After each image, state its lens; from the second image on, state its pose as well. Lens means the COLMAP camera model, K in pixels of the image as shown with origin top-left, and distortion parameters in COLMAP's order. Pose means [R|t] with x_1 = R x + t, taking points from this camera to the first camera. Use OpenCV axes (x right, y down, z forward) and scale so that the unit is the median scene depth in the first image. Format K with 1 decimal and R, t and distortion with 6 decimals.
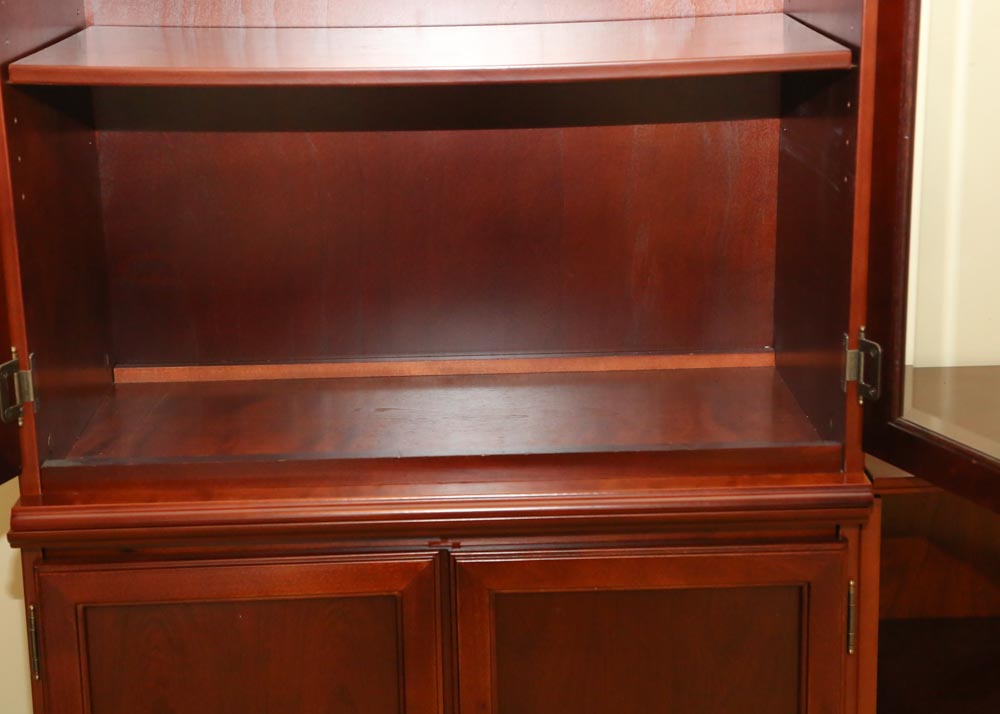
lens RADIAL K [[1831.3, 0, 505.2], [0, 1831.3, 345.8], [0, 0, 1]] dist [0.170283, 0.000000]
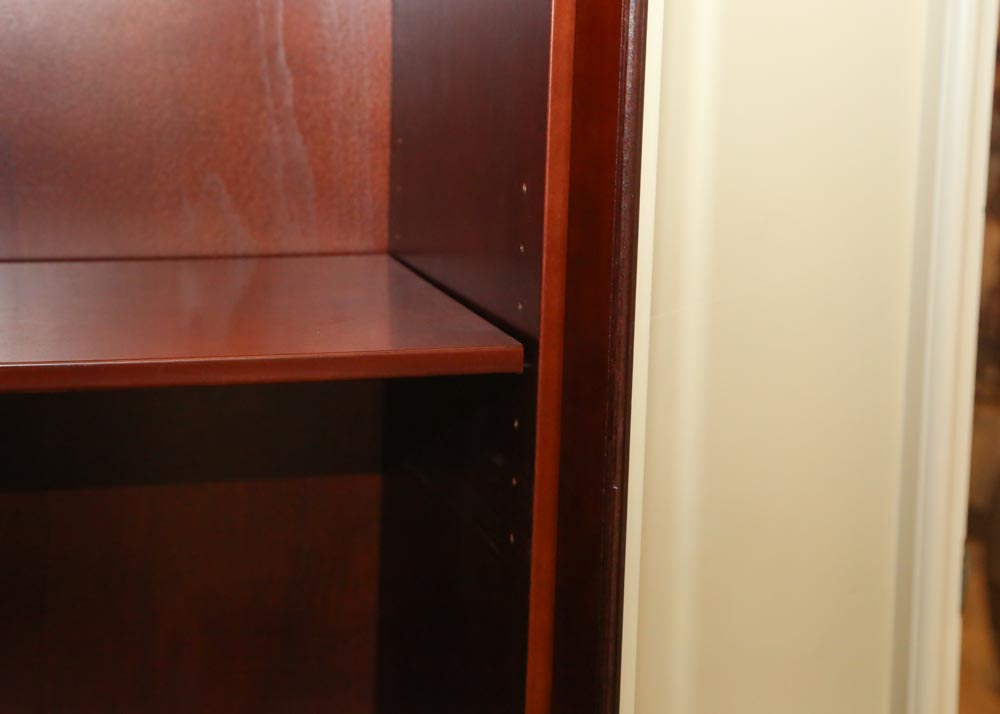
lens RADIAL K [[2188.0, 0, 500.8], [0, 2188.0, 356.9], [0, 0, 1]] dist [0.179554, 0.000000]
pose [[0.970108, 0.005223, 0.242617, -0.002159], [0.015262, 0.996476, -0.082478, -0.091324], [-0.242193, 0.083715, 0.966610, 0.271282]]
